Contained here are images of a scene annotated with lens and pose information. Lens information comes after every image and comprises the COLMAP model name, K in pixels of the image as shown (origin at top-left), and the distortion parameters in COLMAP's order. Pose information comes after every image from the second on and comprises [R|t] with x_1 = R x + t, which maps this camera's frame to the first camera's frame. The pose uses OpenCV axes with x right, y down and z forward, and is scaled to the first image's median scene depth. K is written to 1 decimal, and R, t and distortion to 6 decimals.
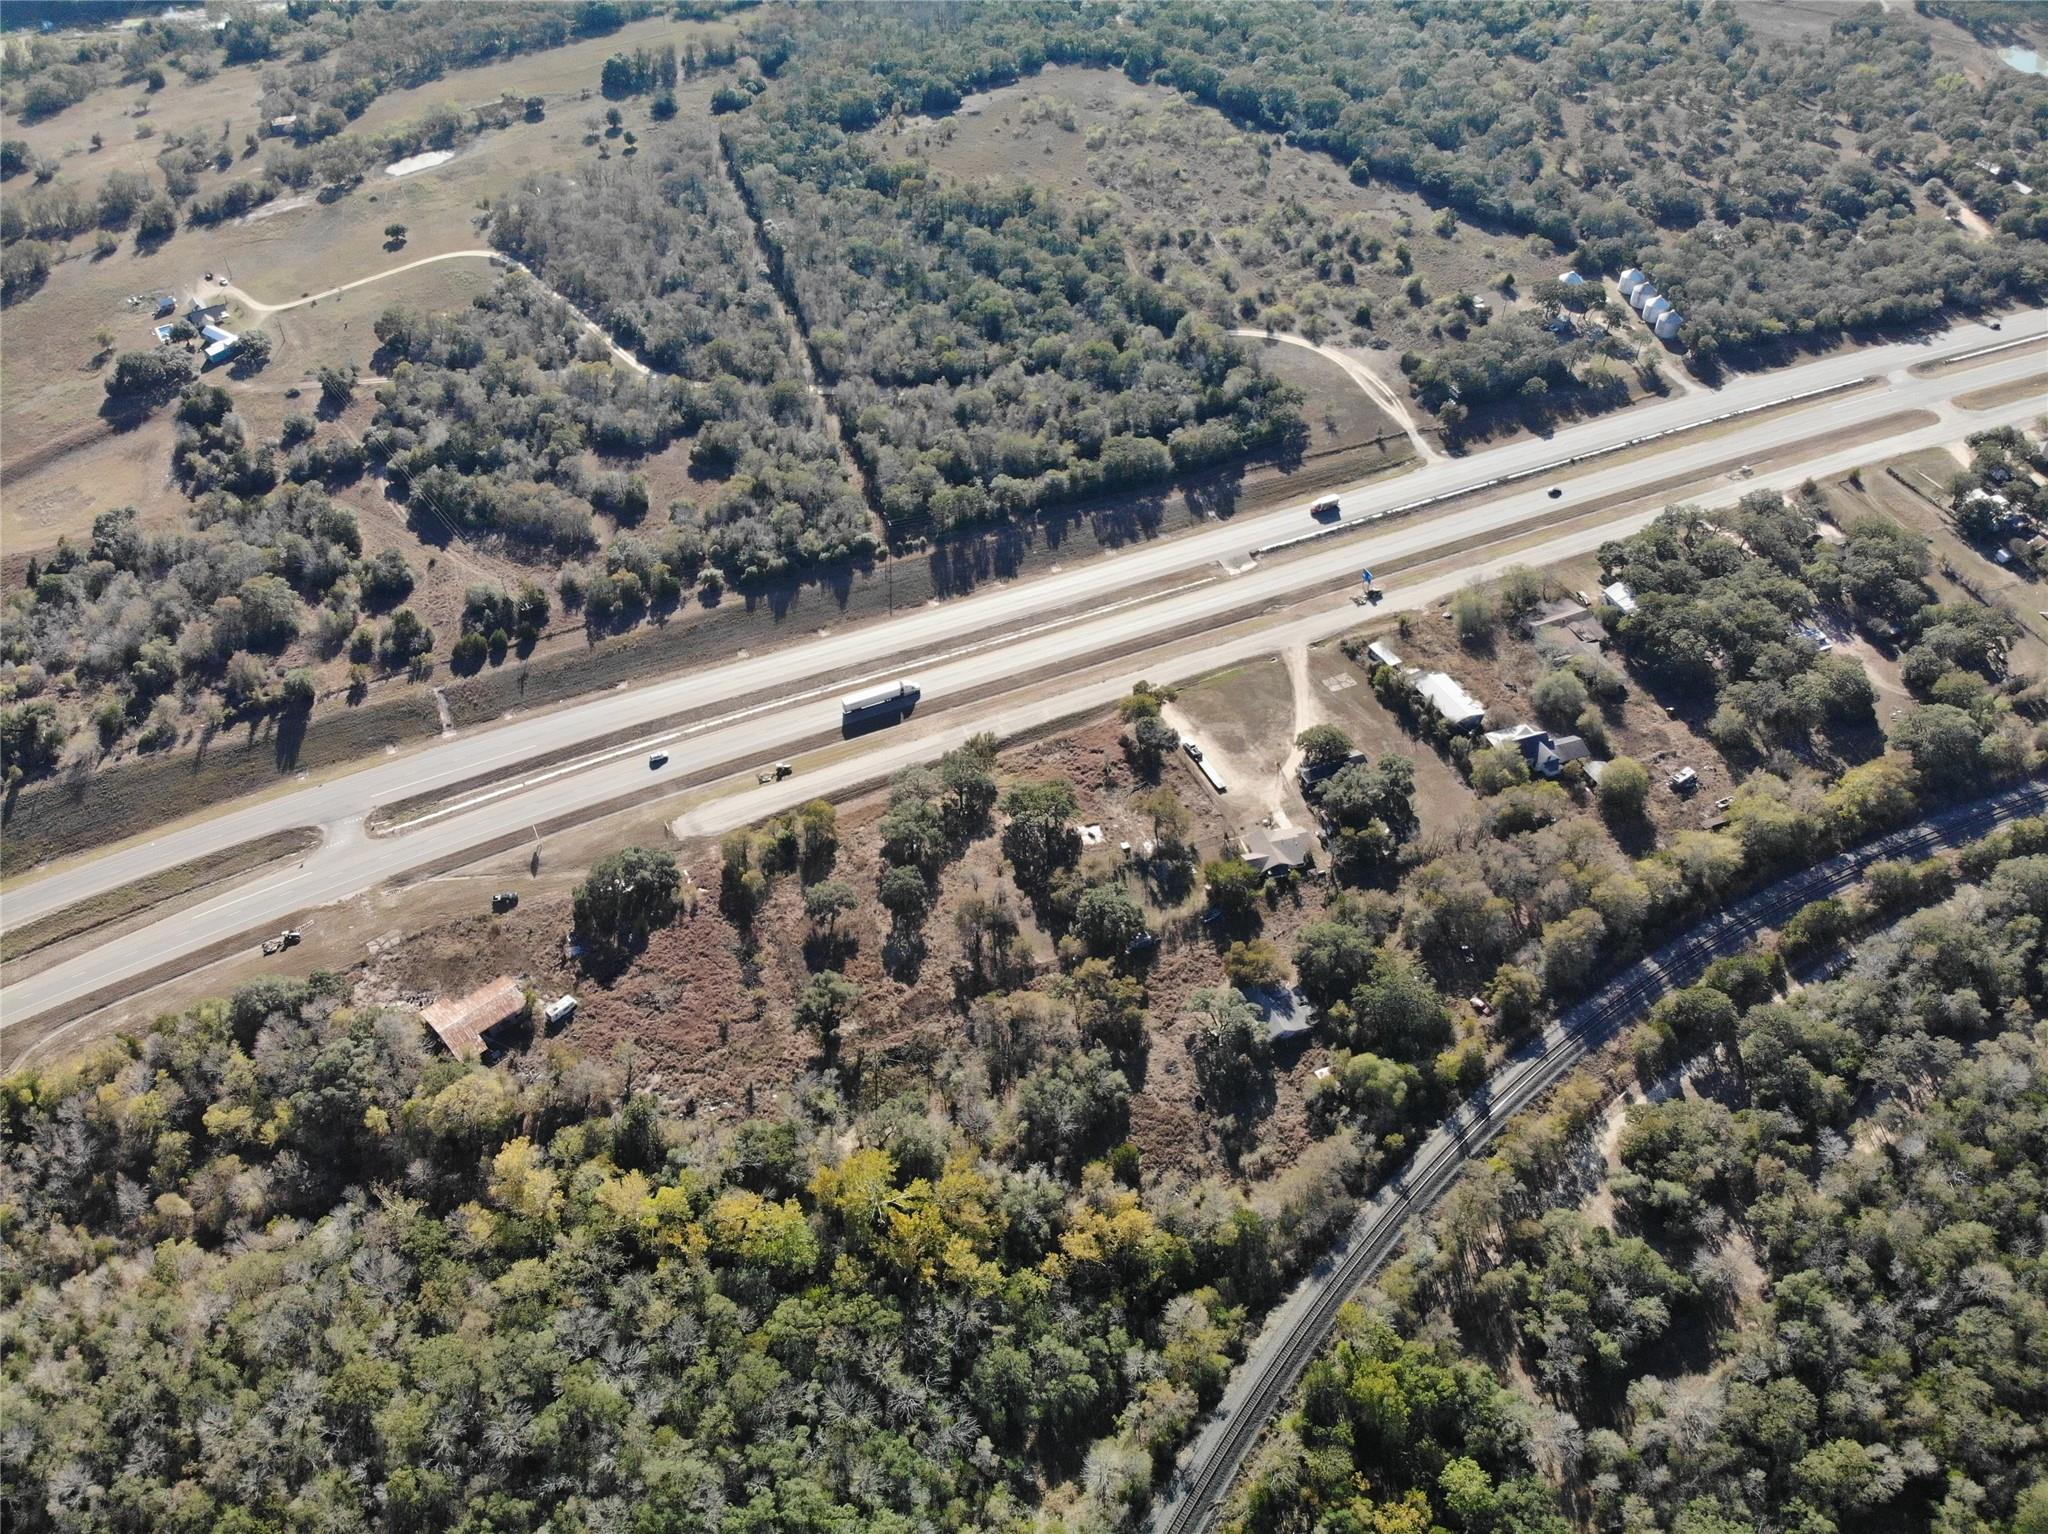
lens RADIAL K [[1492.6, 0, 1032.0], [0, 1492.6, 759.0], [0, 0, 1]] dist [0.101652, -0.224765]
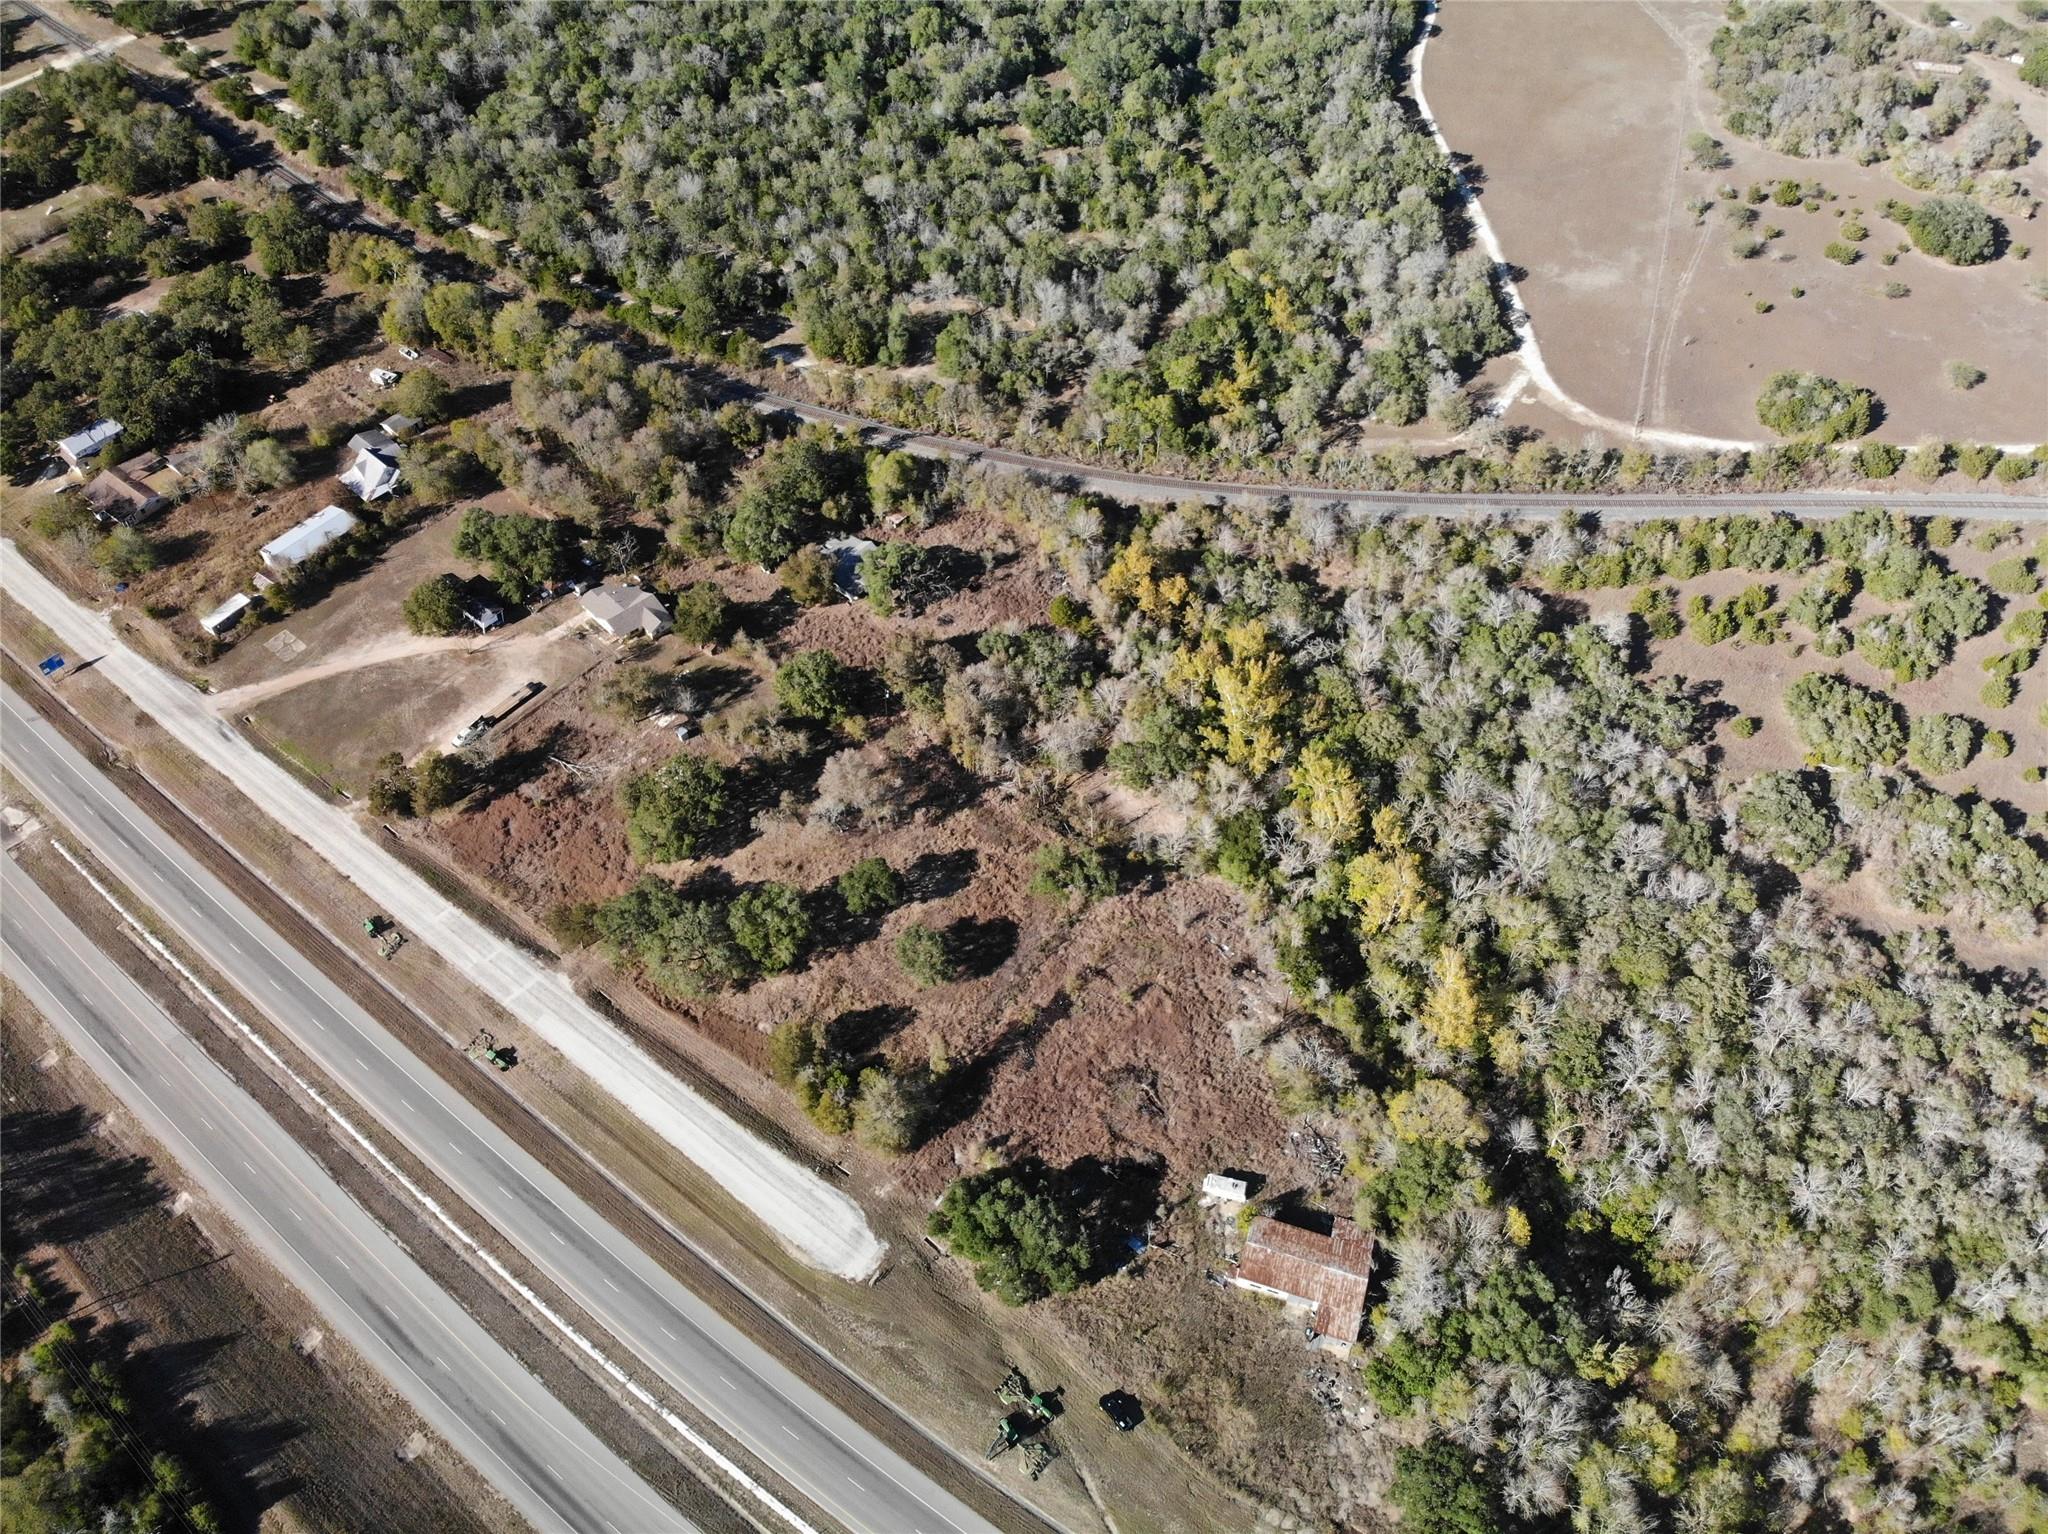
lens RADIAL K [[1477.8, 0, 1022.5], [0, 1477.8, 777.2], [0, 0, 1]] dist [0.066686, -0.185181]
pose [[-0.478321, -0.680092, 0.555593, -0.543839], [0.597425, 0.211703, 0.773476, -0.496779], [-0.643656, 0.701895, 0.305042, 0.732597]]
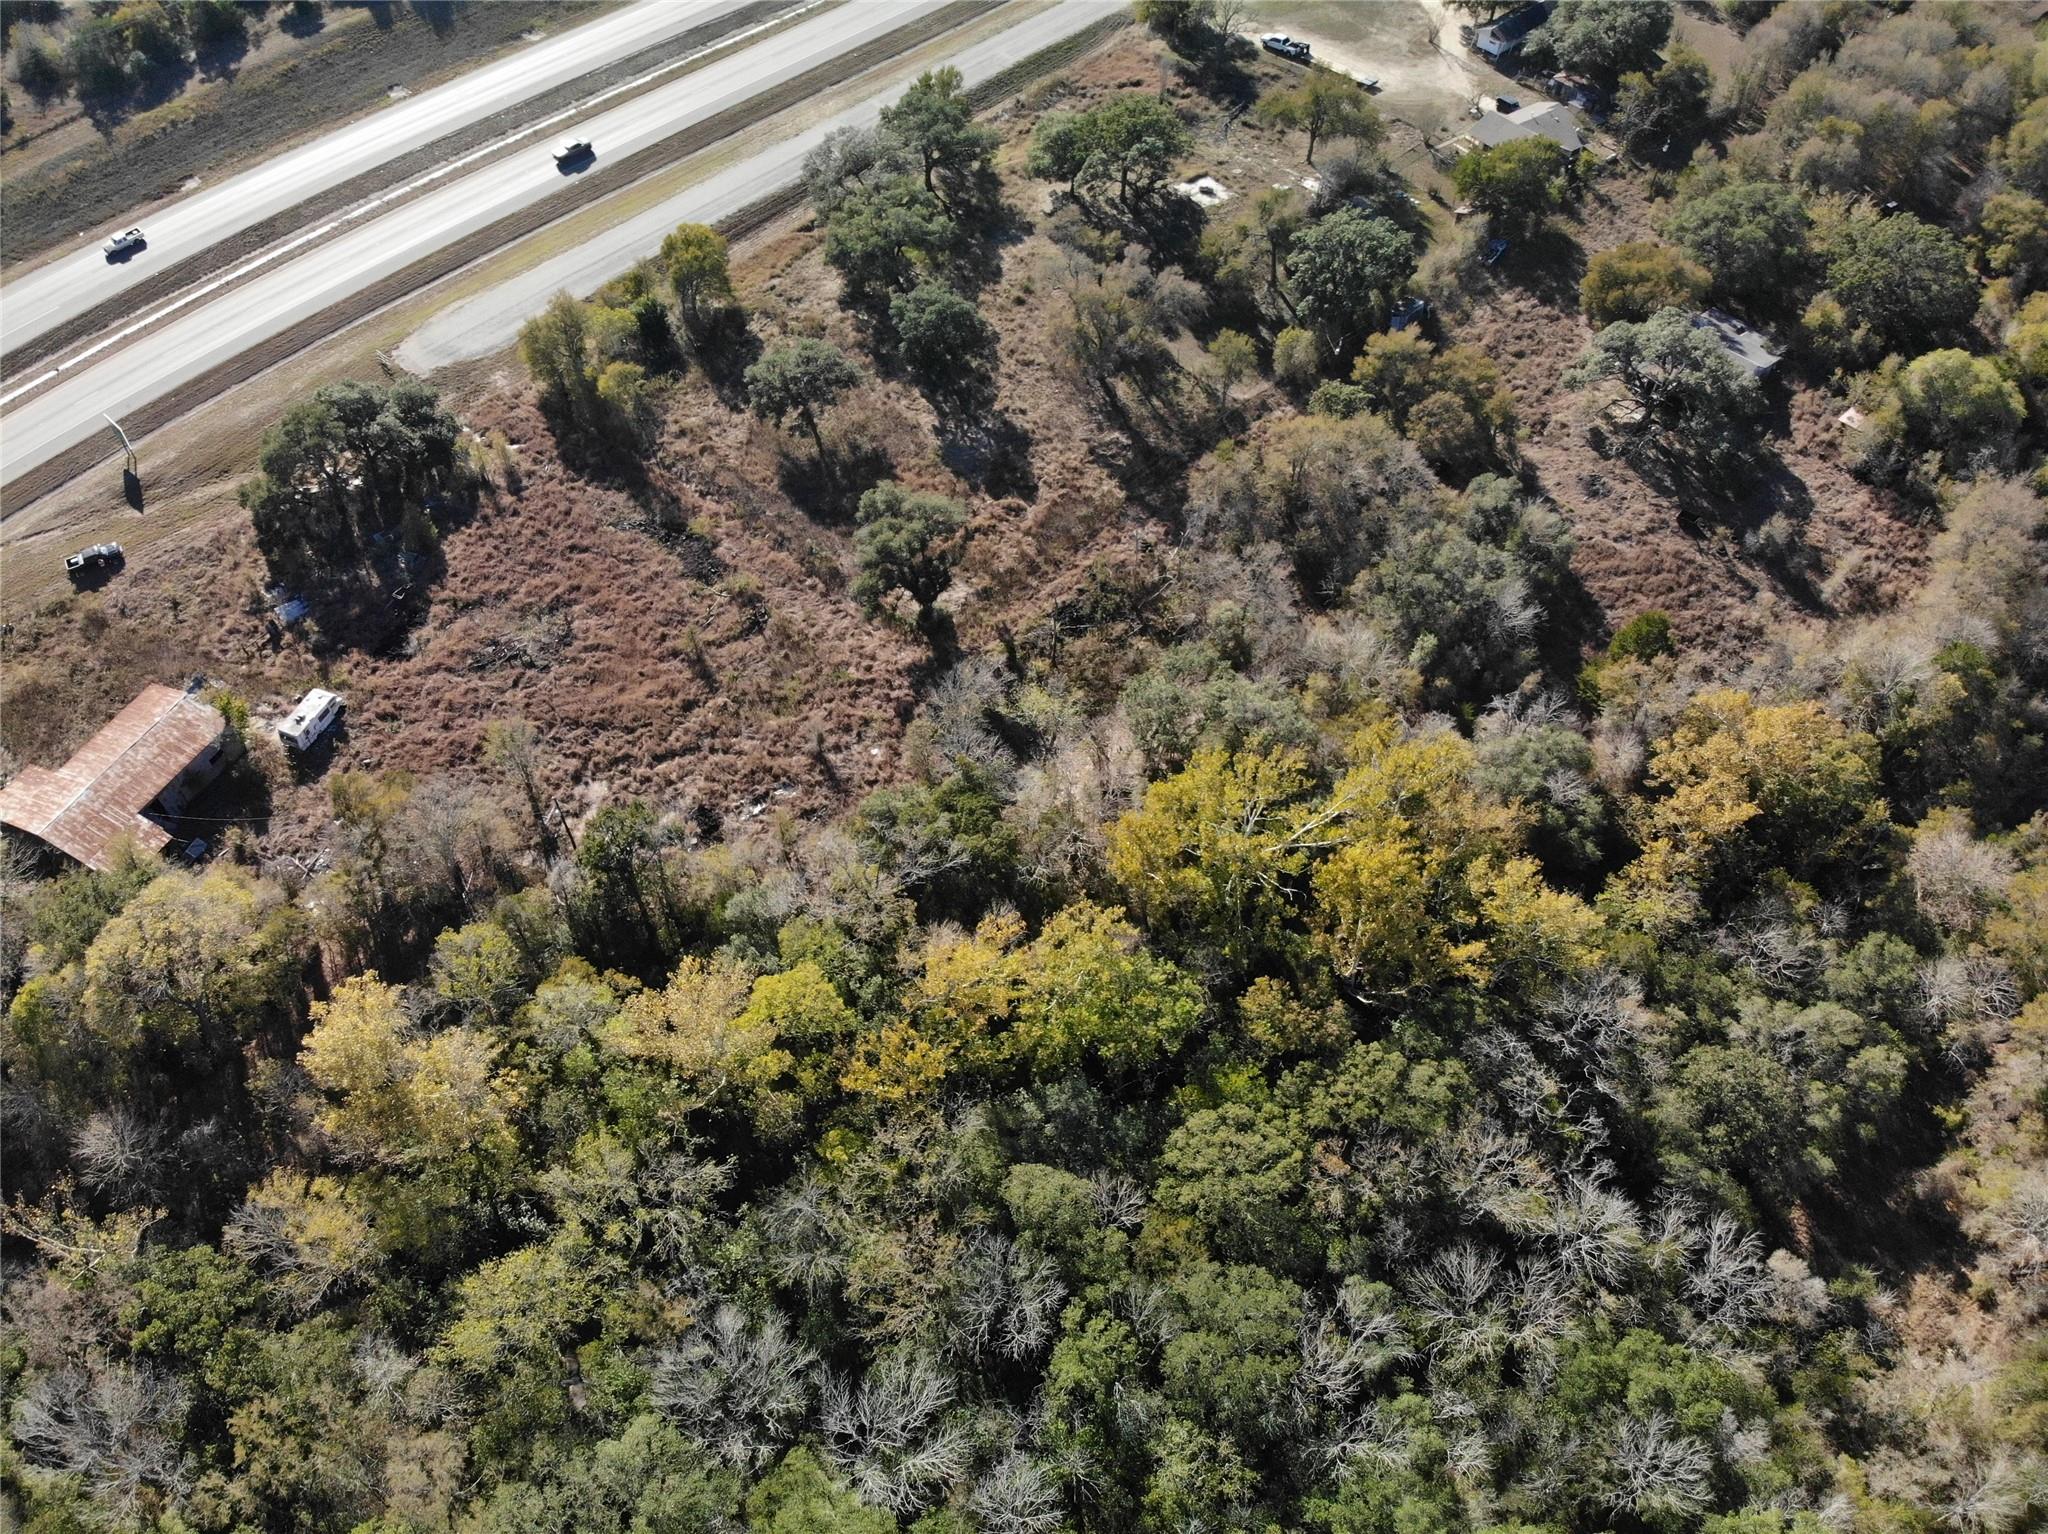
lens RADIAL K [[1494.0, 0, 1017.8], [0, 1494.0, 761.2], [0, 0, 1]] dist [0.098906, -0.232010]
pose [[0.933514, -0.277865, 0.226591, -0.230447], [0.246937, 0.956464, 0.155562, 0.164677], [-0.259951, -0.089266, 0.961487, 0.541033]]
